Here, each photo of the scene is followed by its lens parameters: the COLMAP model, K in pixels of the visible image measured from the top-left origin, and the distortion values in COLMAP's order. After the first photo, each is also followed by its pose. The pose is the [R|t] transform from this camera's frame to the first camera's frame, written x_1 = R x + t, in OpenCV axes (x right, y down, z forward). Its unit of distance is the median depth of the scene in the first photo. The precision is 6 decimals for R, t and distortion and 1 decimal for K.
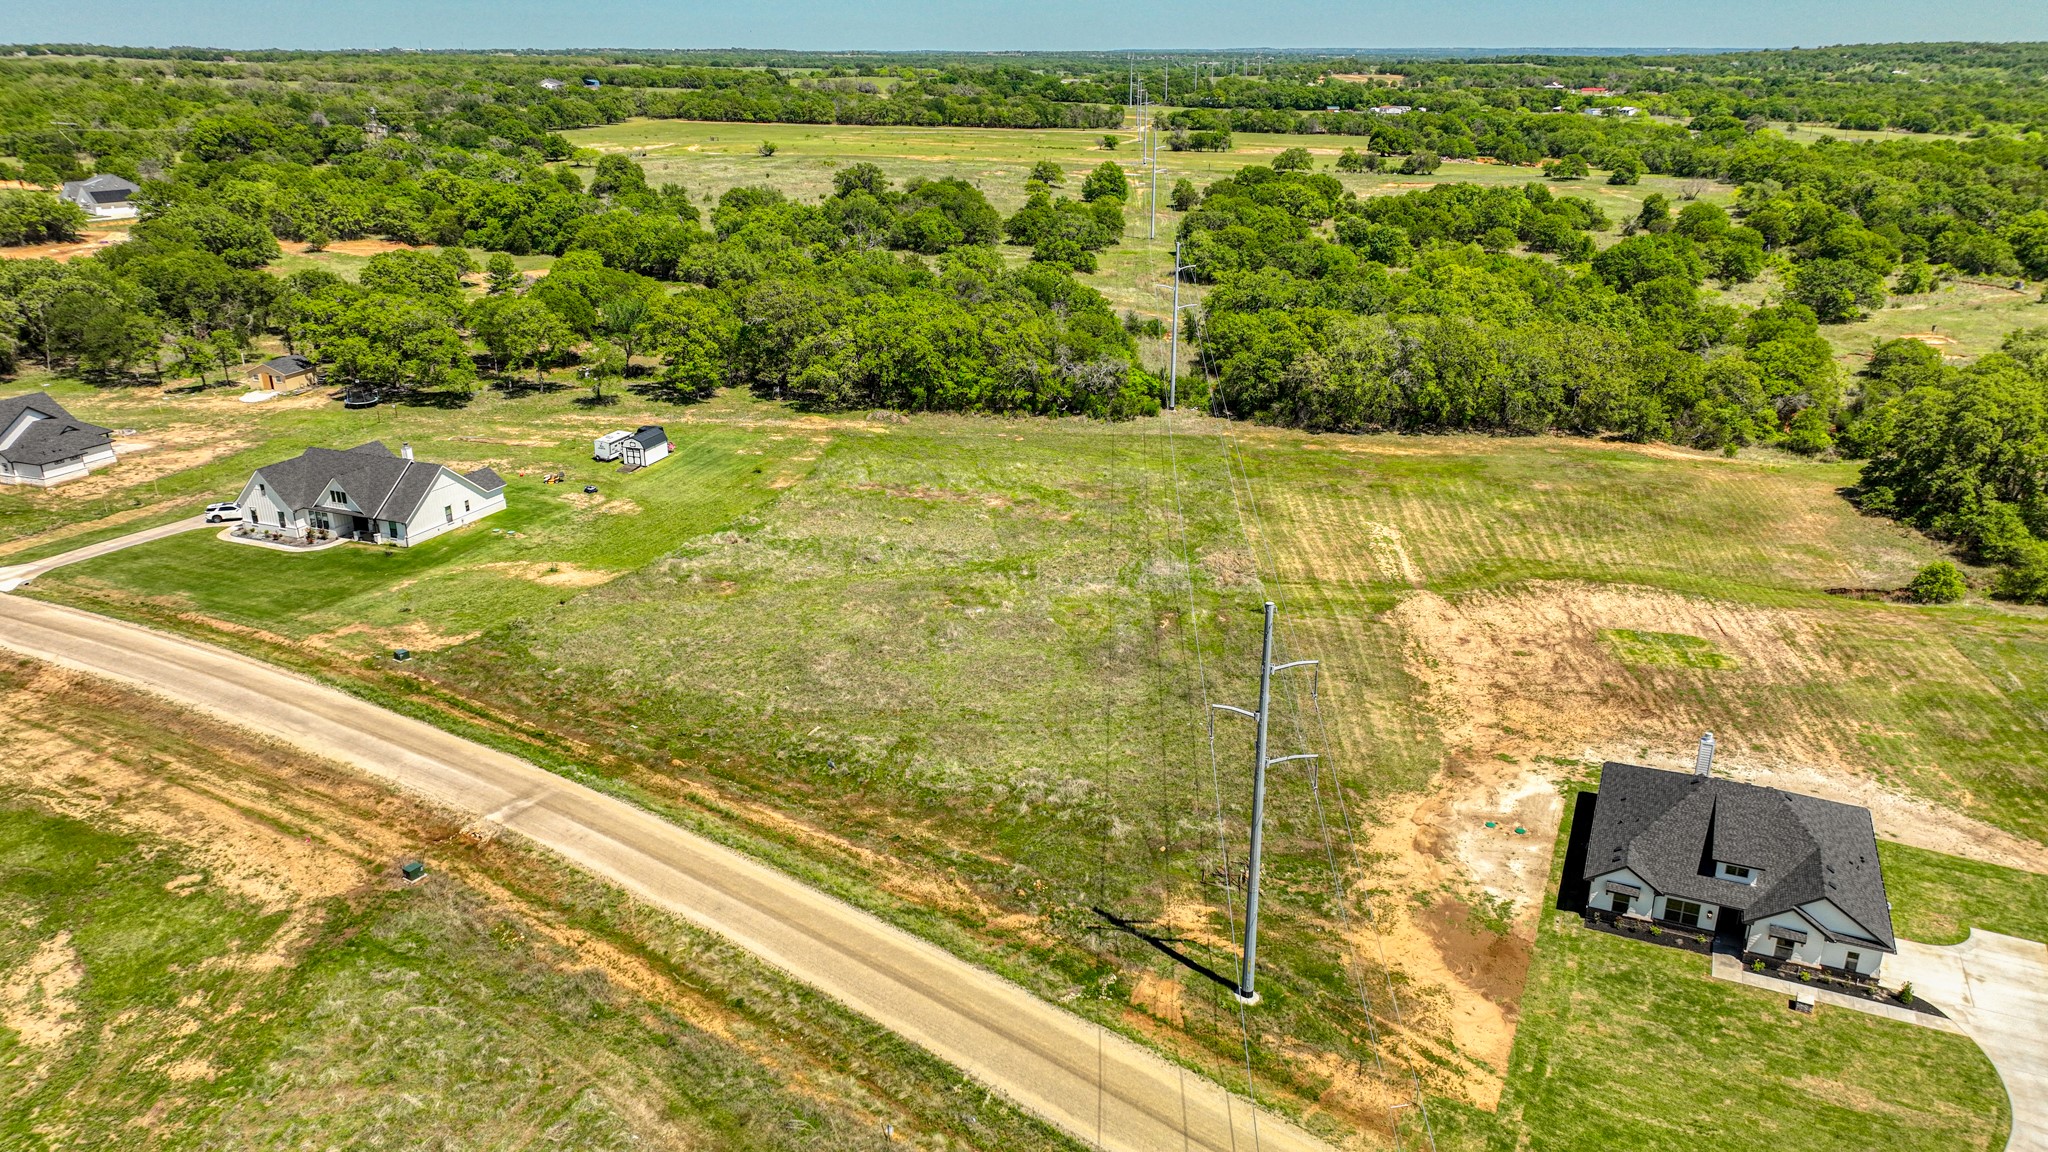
lens RADIAL K [[1433.9, 0, 1018.7], [0, 1433.9, 571.5], [0, 0, 1]] dist [-0.000218, 0.015638]
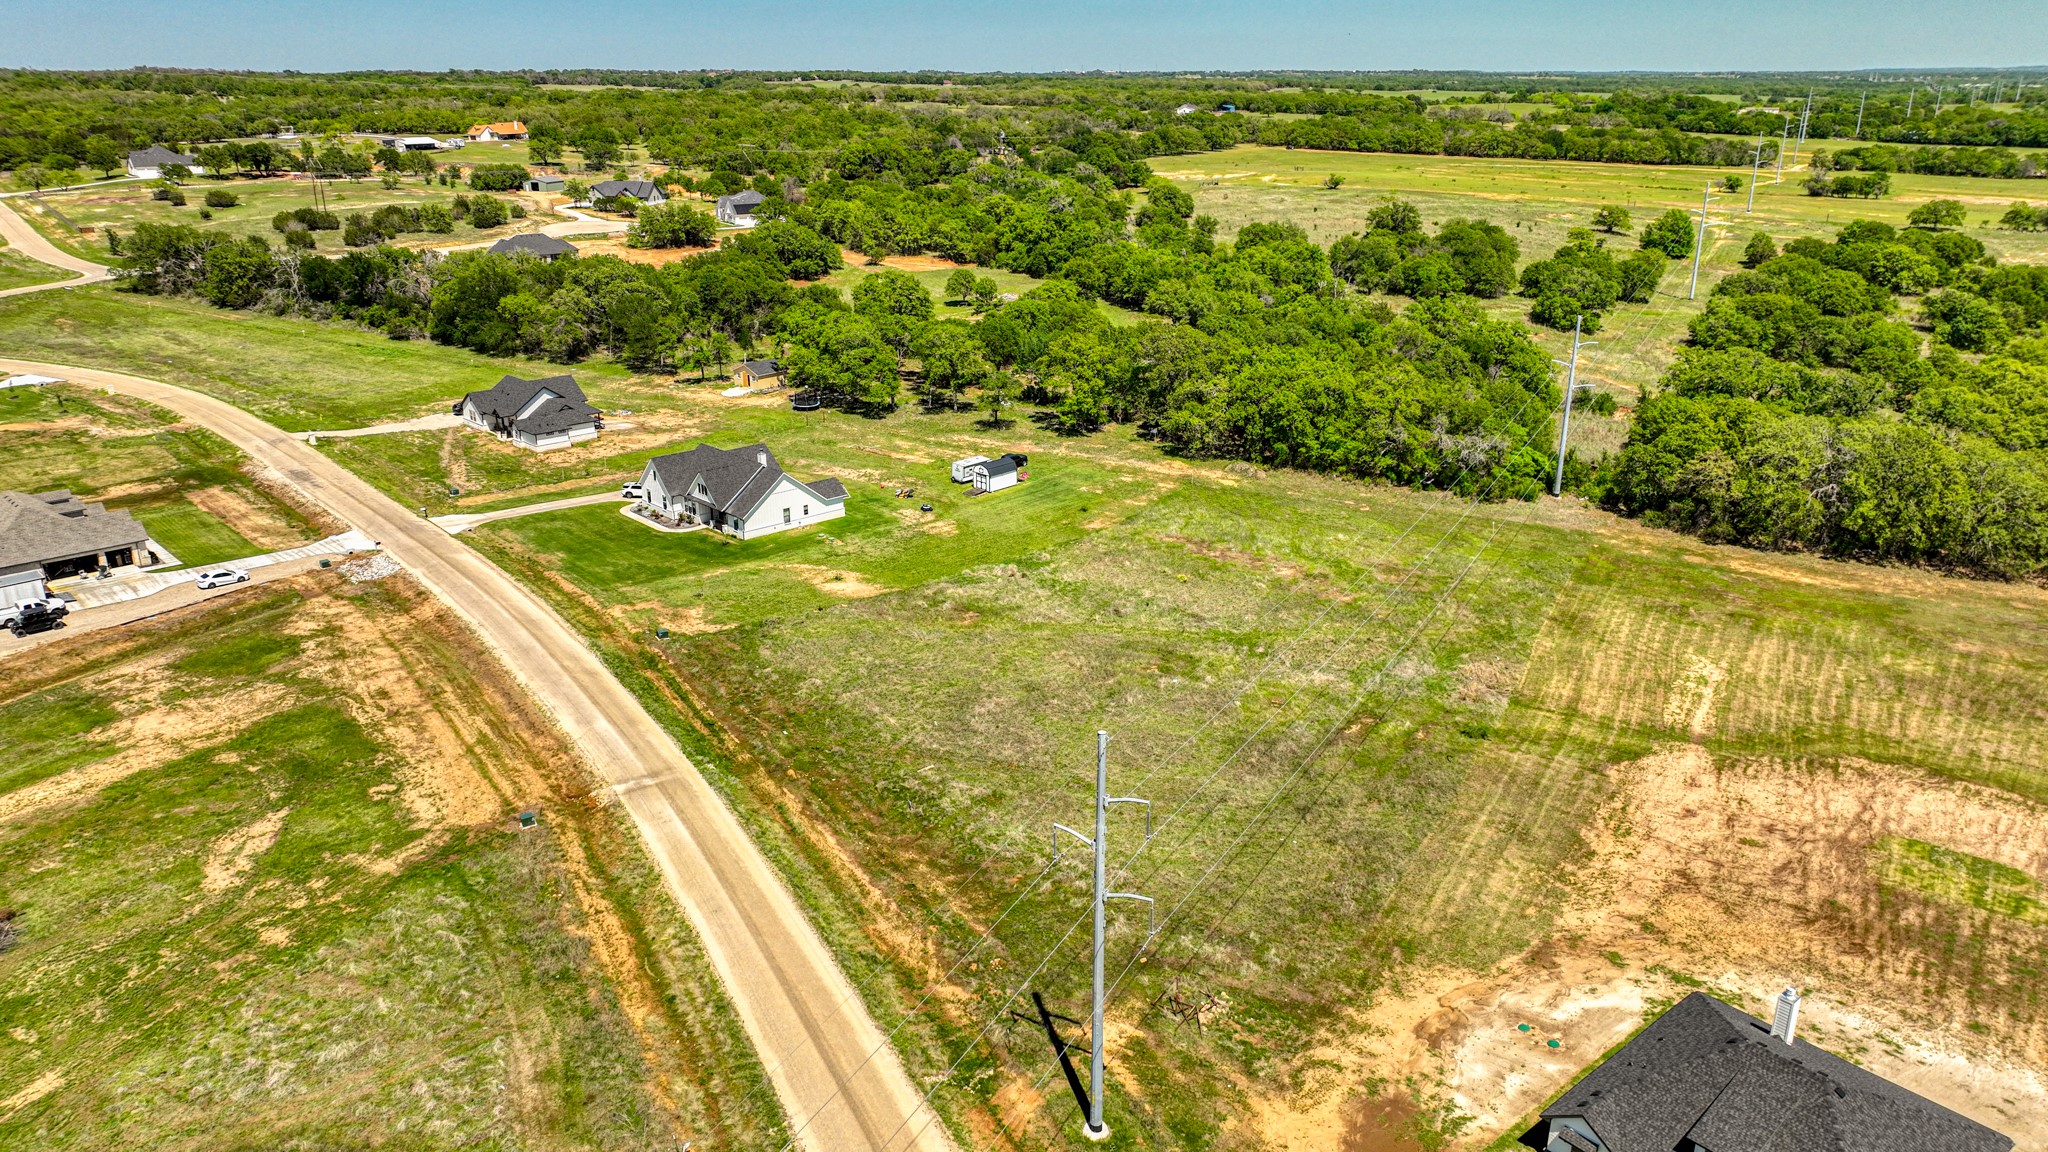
lens RADIAL K [[1433.9, 0, 1025.3], [0, 1433.9, 565.2], [0, 0, 1]] dist [-0.000218, 0.015638]
pose [[0.903839, 0.139210, -0.404593, 0.212597], [-0.145930, 0.989191, 0.014354, -0.040334], [0.402218, 0.046069, 0.914384, 0.038575]]
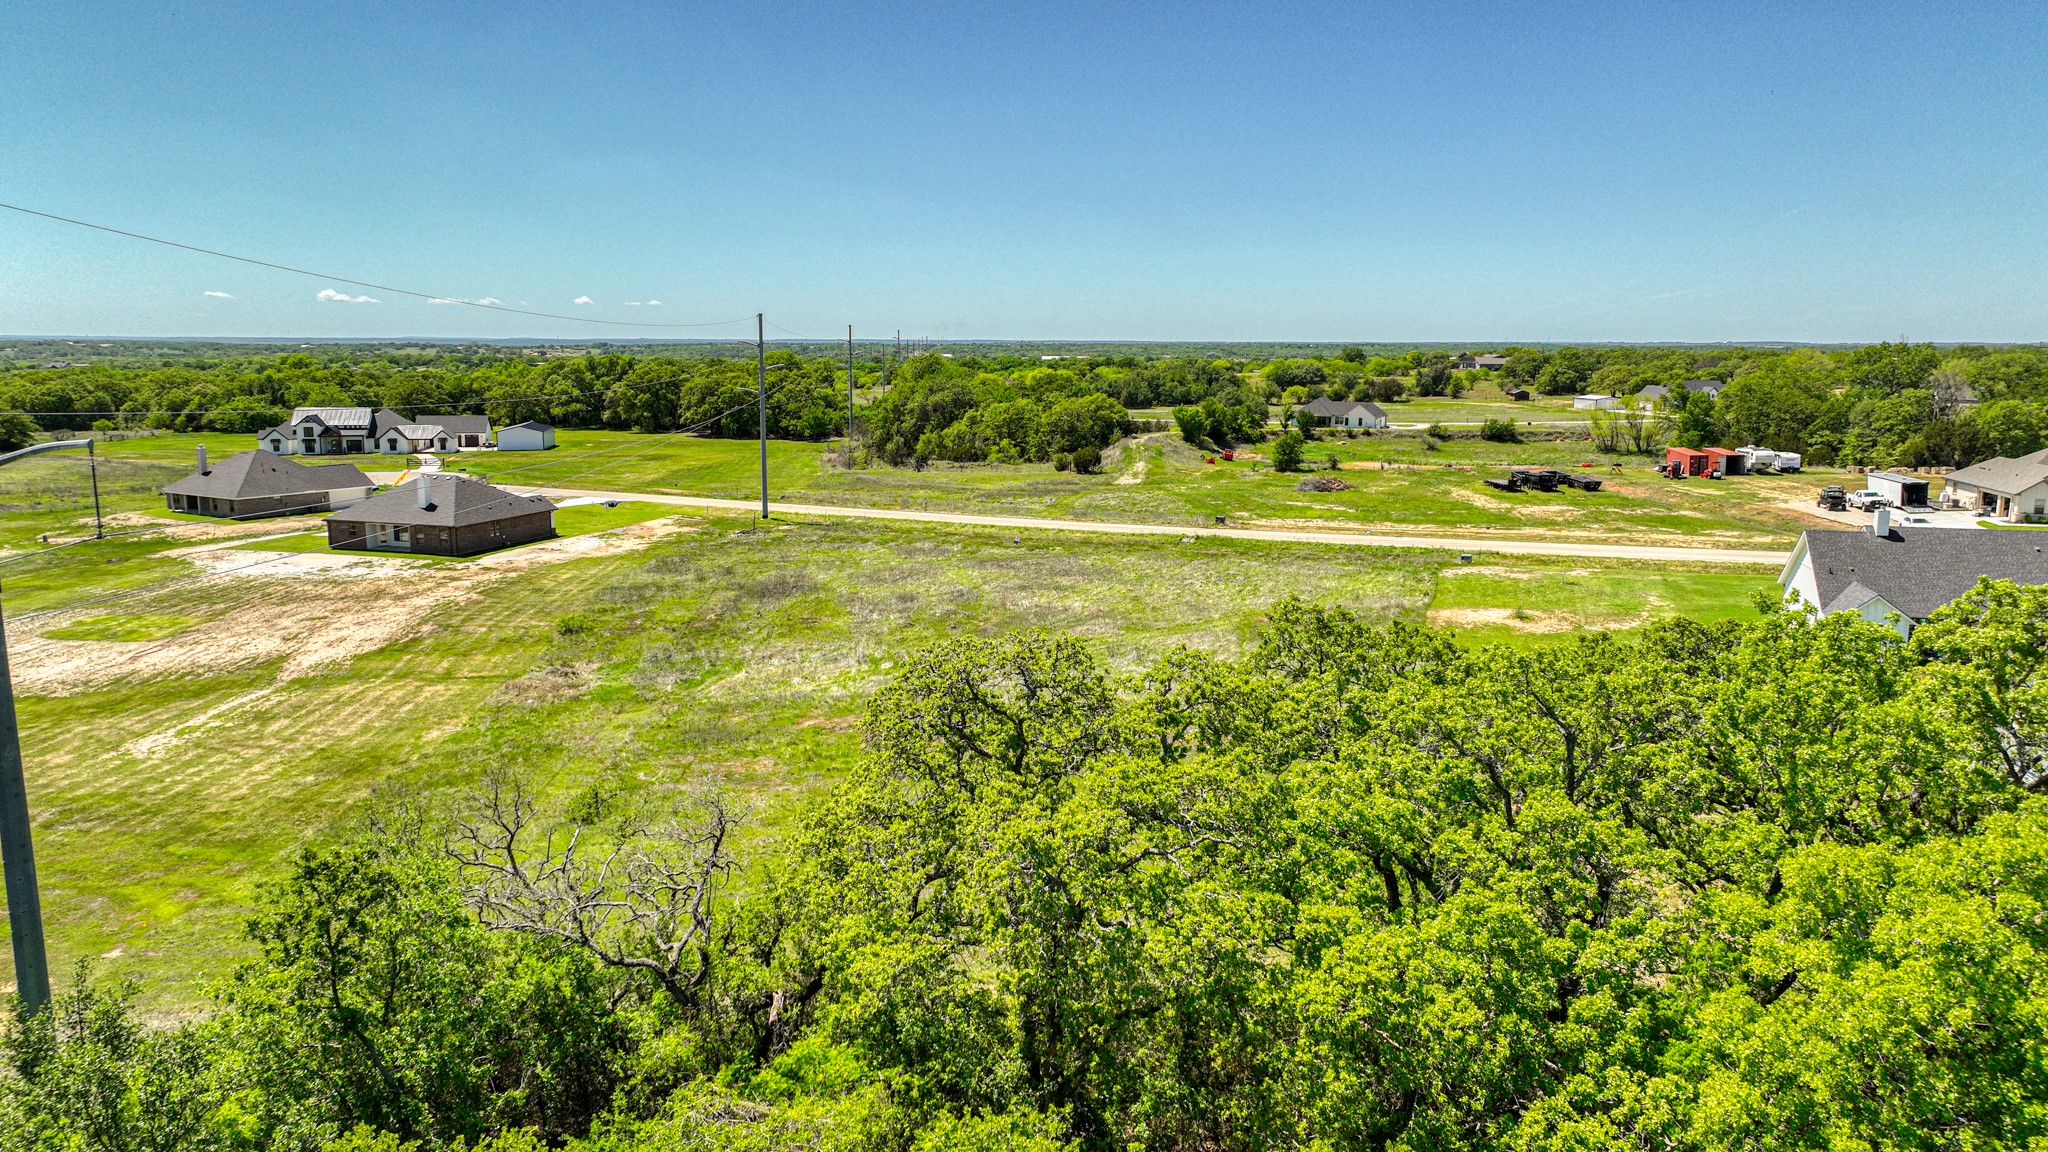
lens RADIAL K [[1433.9, 0, 1027.8], [0, 1433.9, 580.0], [0, 0, 1]] dist [-0.000218, 0.015638]
pose [[-0.993412, 0.026013, -0.111610, 0.008169], [-0.034090, 0.862735, 0.504506, -0.320827], [0.109413, 0.504987, -0.856164, 1.340699]]
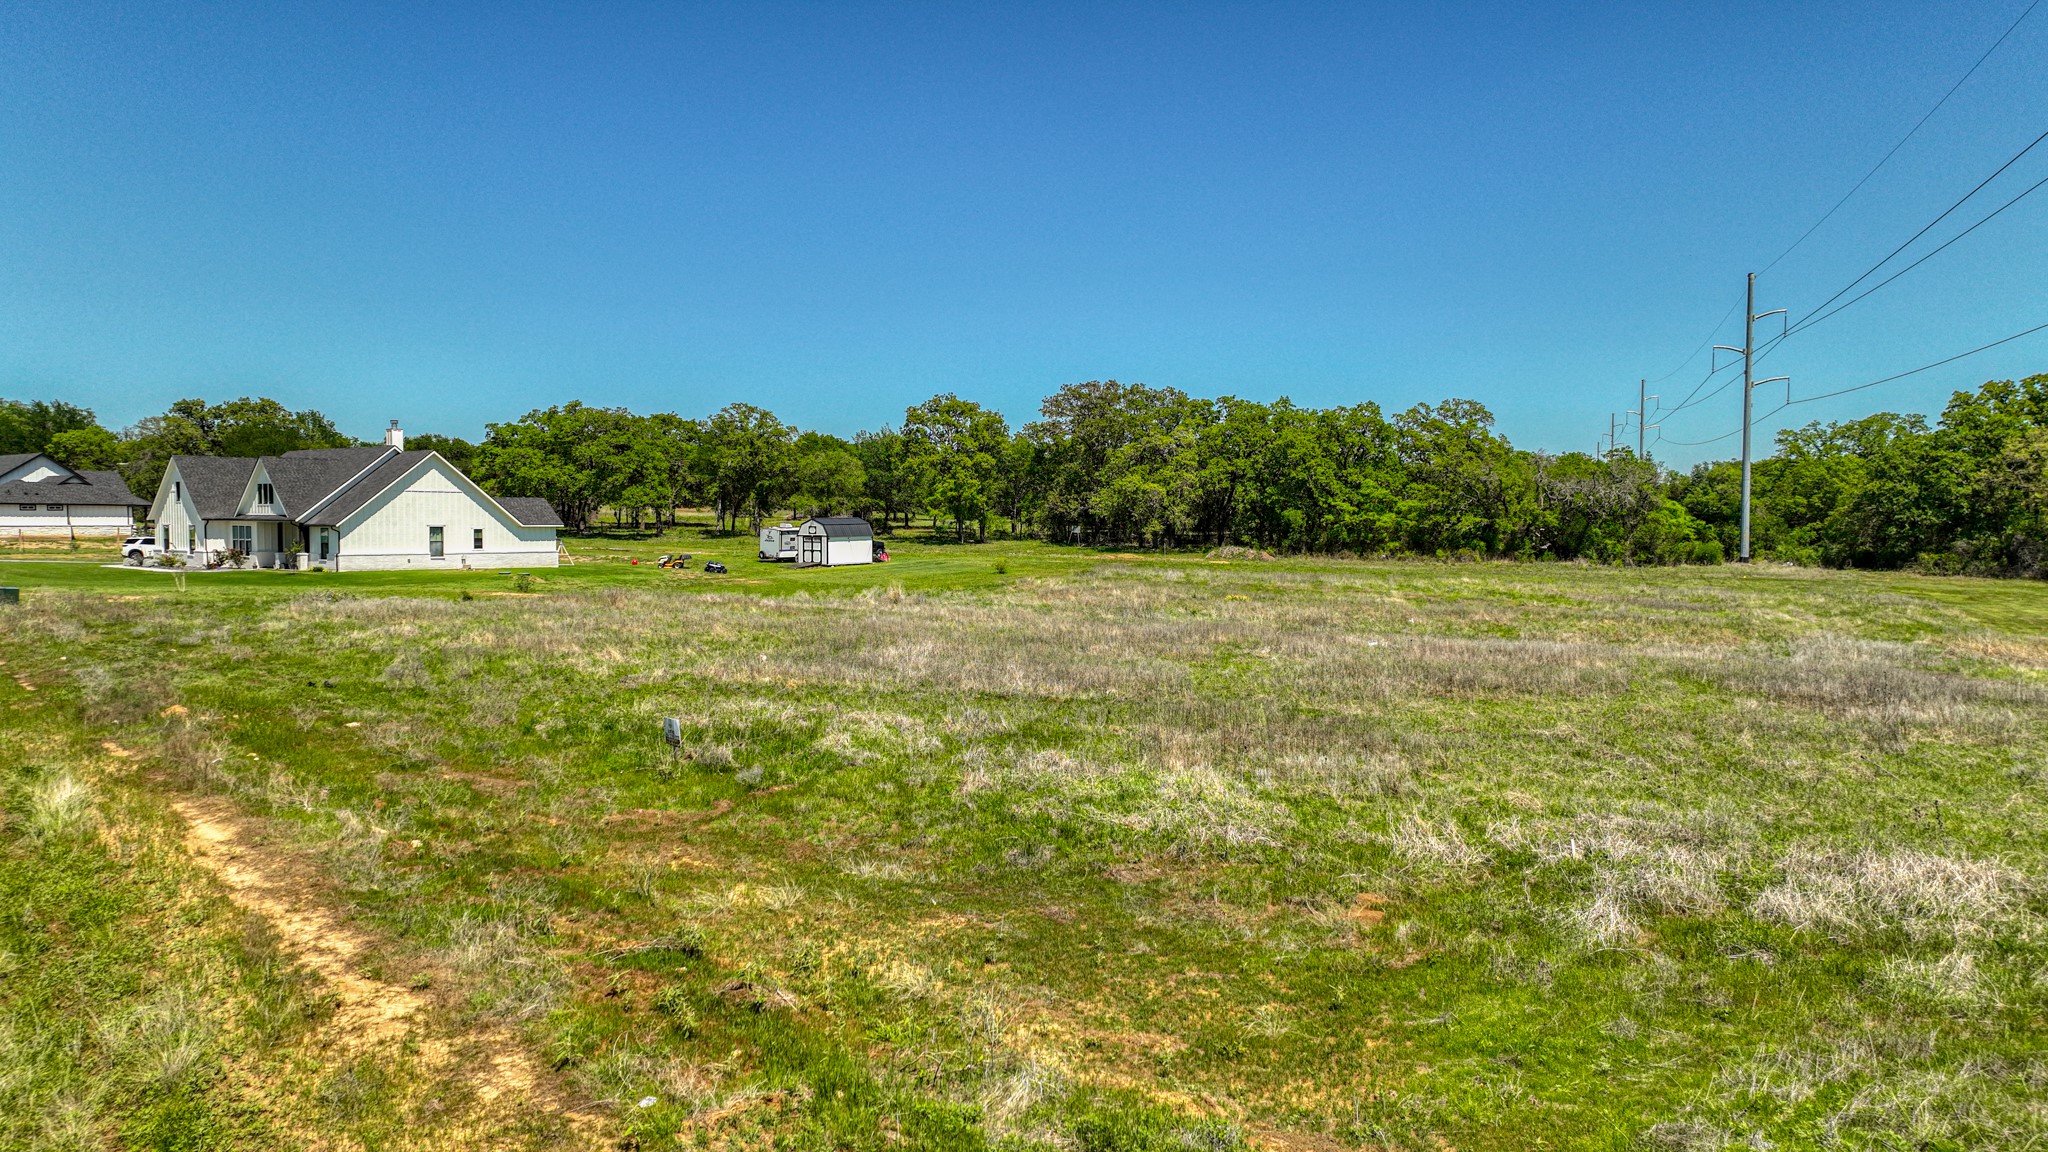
lens RADIAL K [[1433.9, 0, 1020.1], [0, 1433.9, 570.0], [0, 0, 1]] dist [-0.000218, 0.015638]
pose [[0.958252, 0.015178, -0.285521, -0.007222], [-0.102872, 0.950020, -0.294754, 0.105112], [0.266777, 0.311820, 0.911920, 0.486892]]
